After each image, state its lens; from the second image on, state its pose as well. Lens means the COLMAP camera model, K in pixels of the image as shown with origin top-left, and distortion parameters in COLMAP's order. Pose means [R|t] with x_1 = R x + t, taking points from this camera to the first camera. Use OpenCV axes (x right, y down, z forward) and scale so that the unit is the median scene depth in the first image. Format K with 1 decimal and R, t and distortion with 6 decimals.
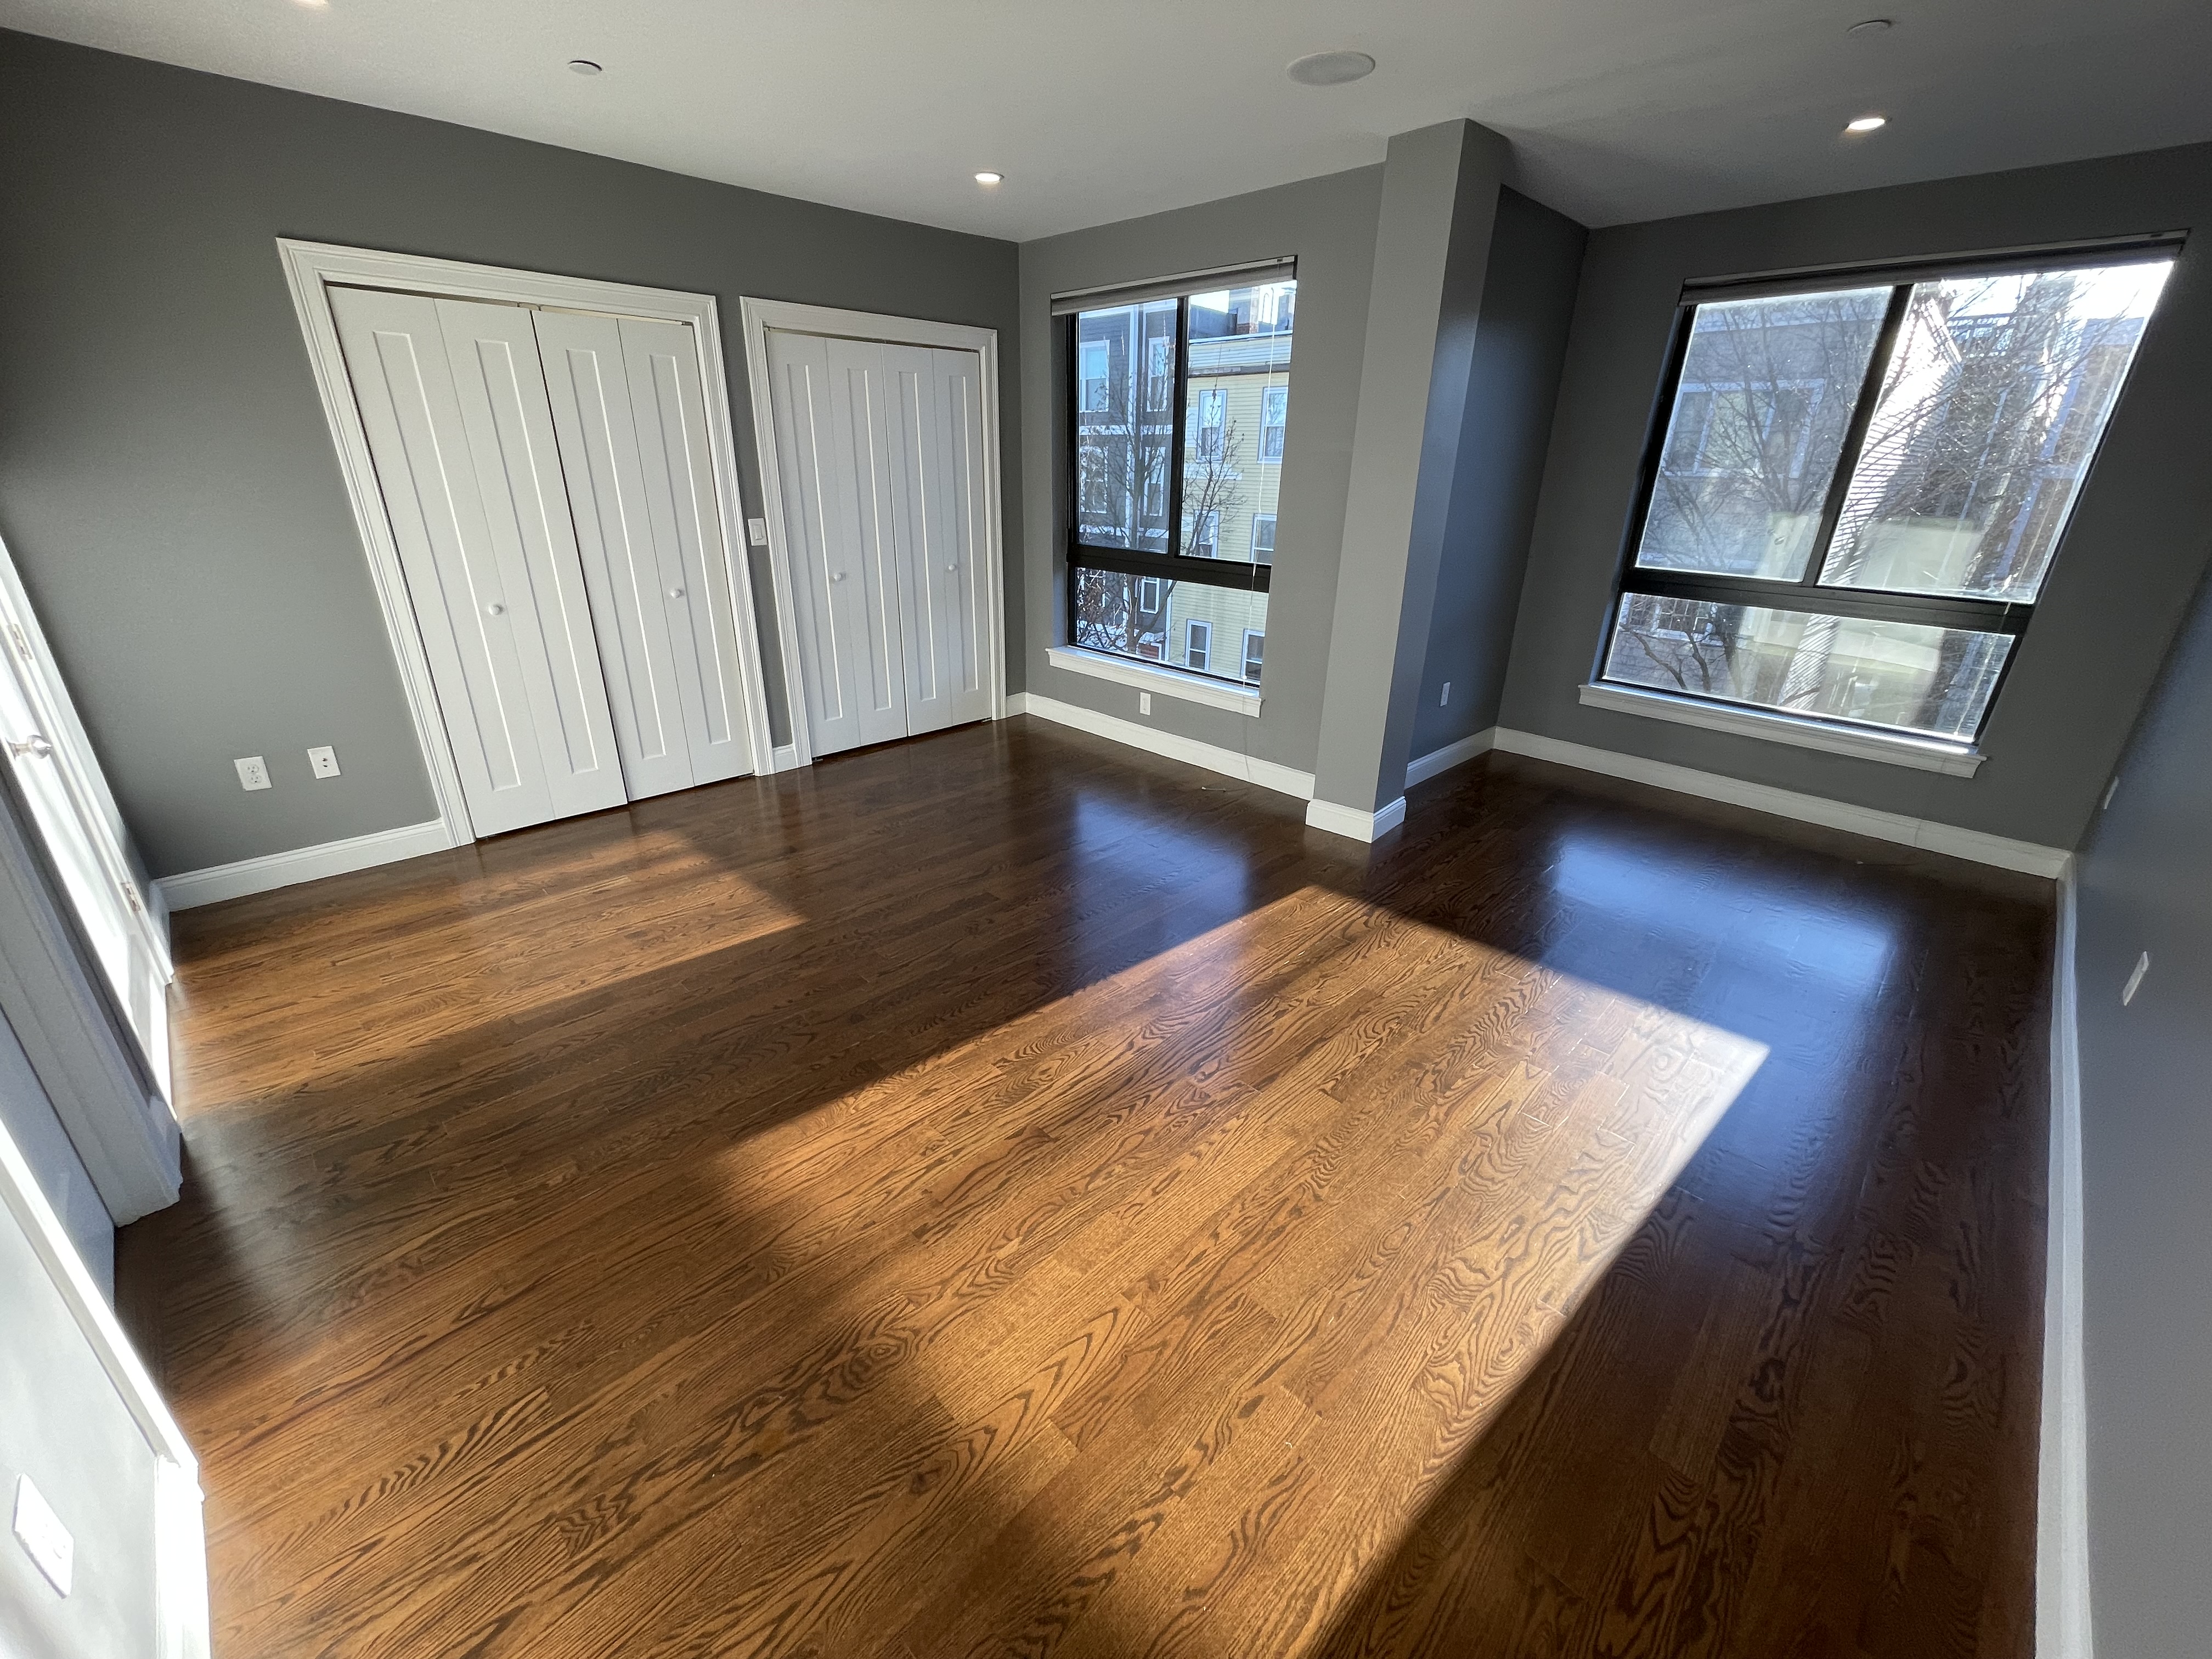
lens RADIAL K [[891.8, 0, 1104.5], [0, 891.8, 819.5], [0, 0, 1]] dist [0.000369, -0.000039]
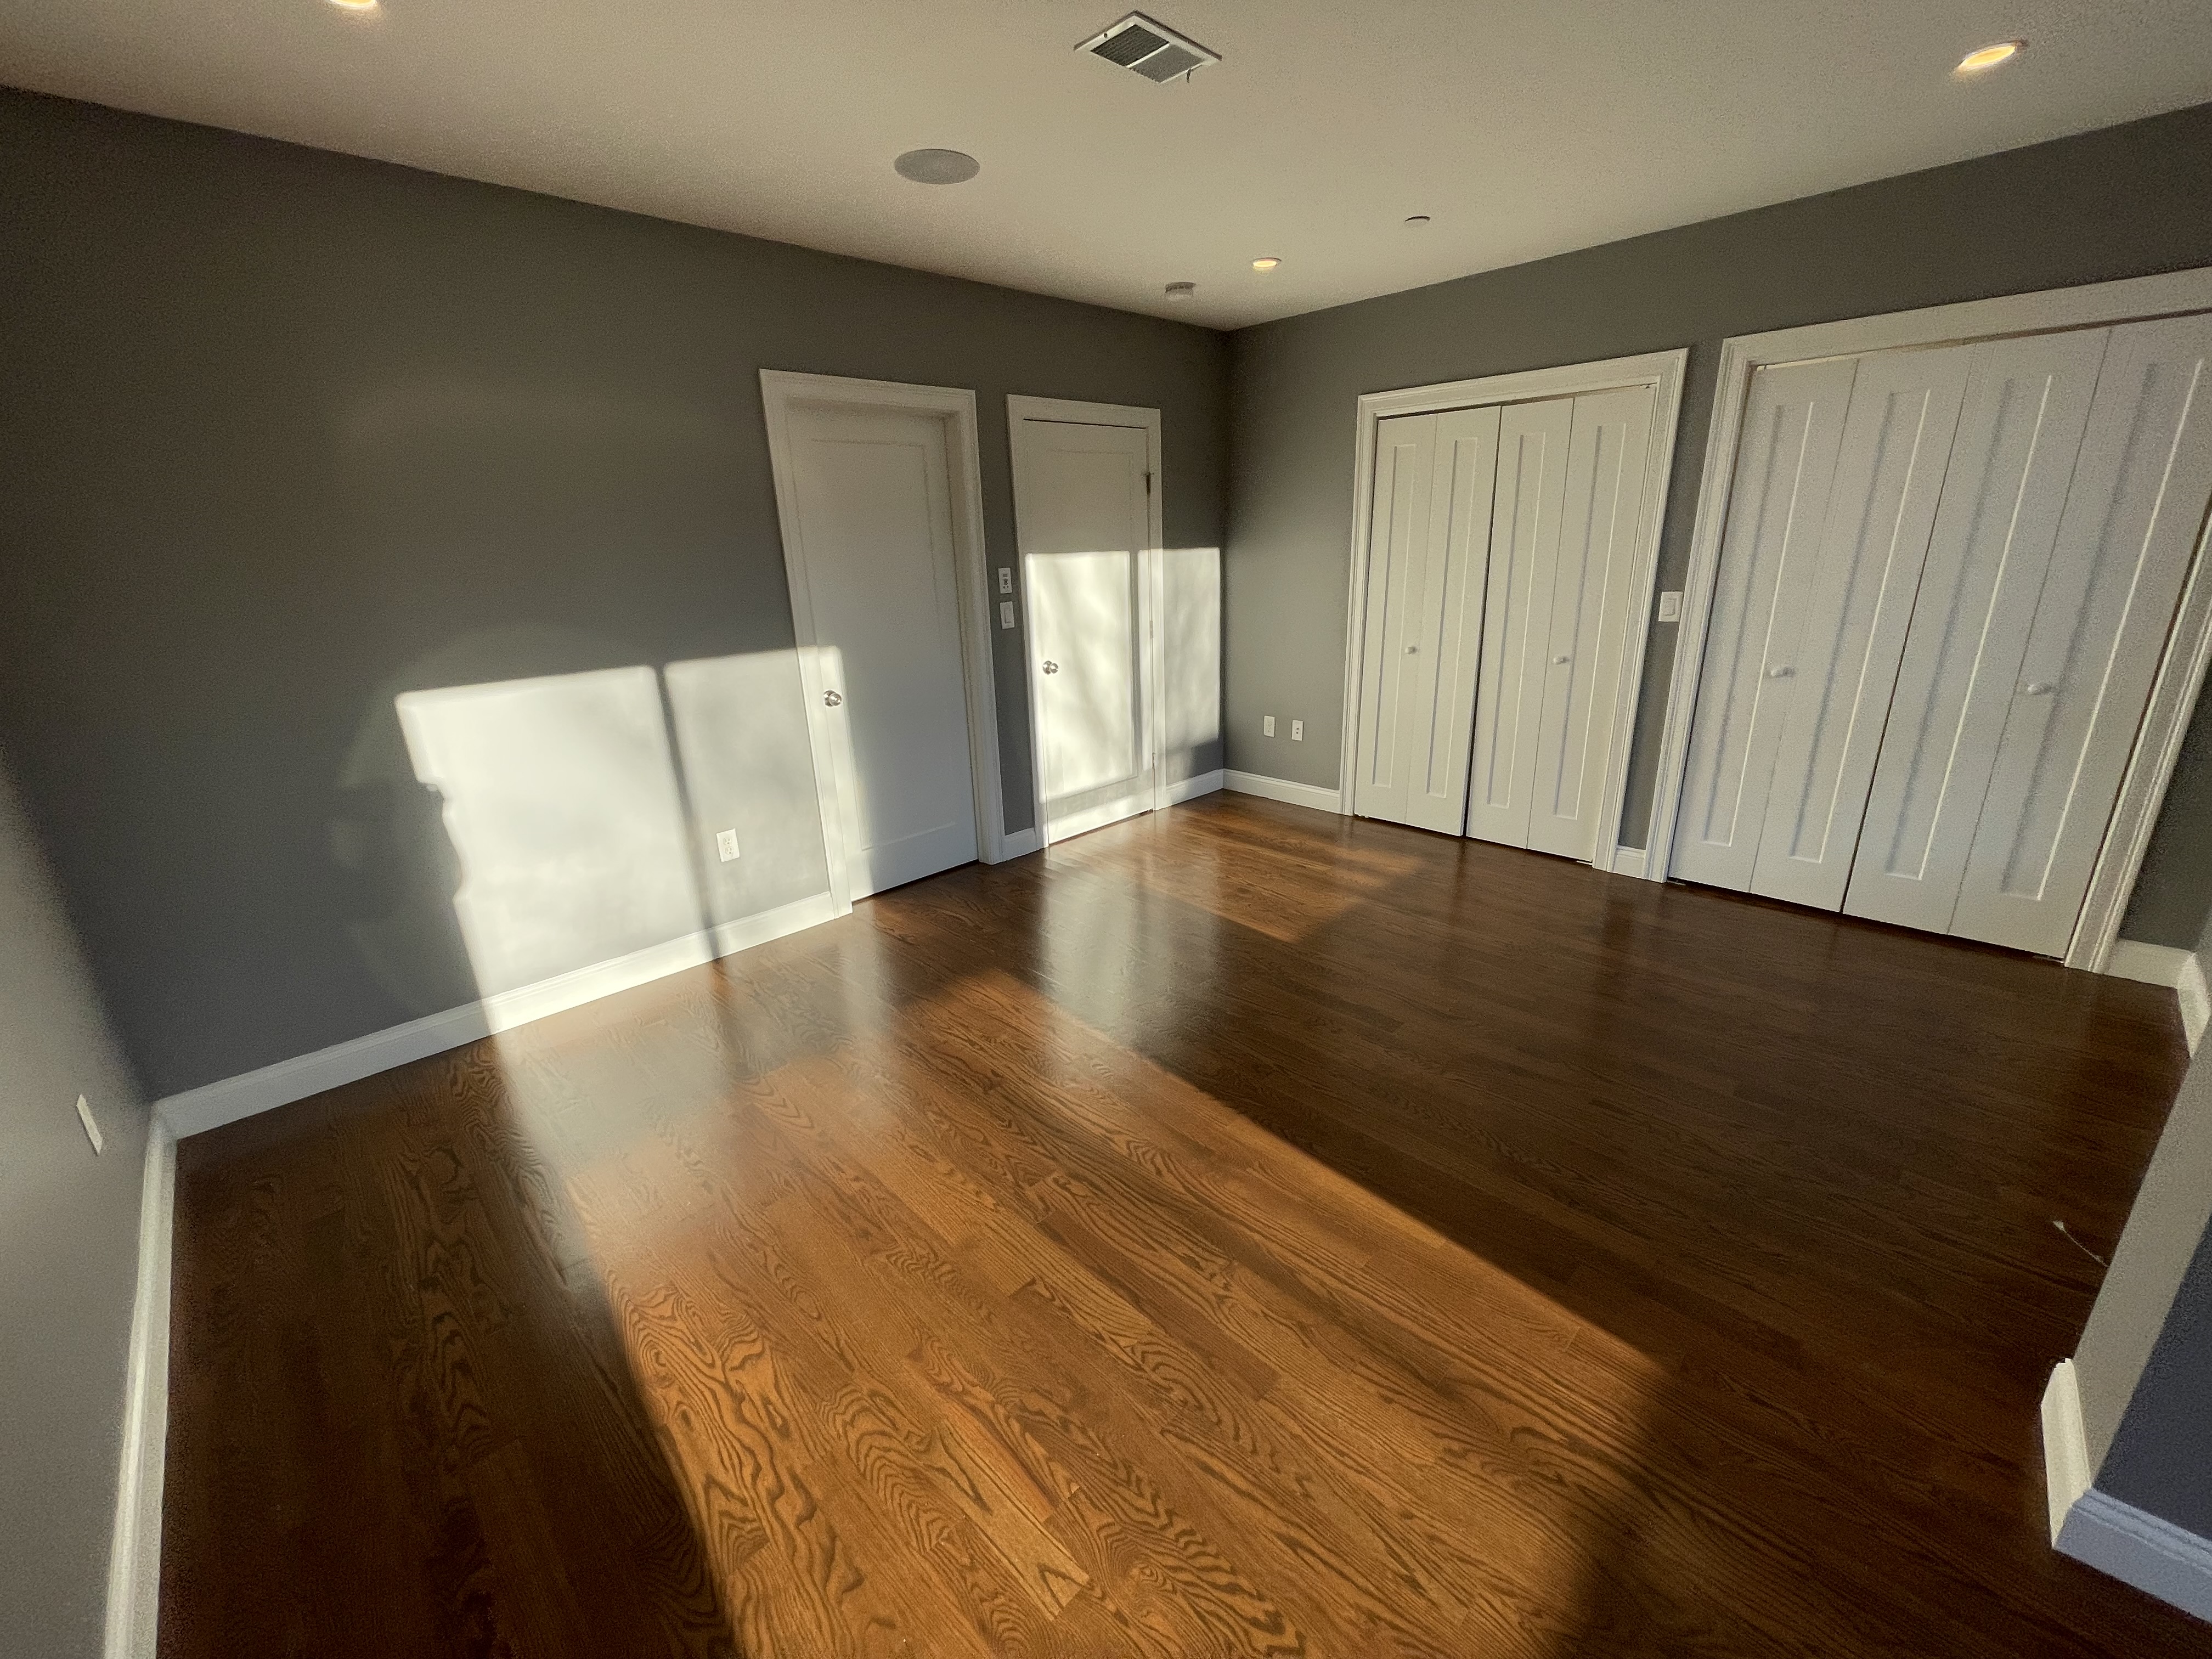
lens RADIAL K [[891.8, 0, 1104.5], [0, 891.8, 819.5], [0, 0, 1]] dist [0.000369, -0.000039]
pose [[-0.007930, 0.289804, -0.957053, 0.972514], [-0.344446, 0.897720, 0.274692, -0.353284], [0.938772, 0.331832, 0.092703, 0.899181]]
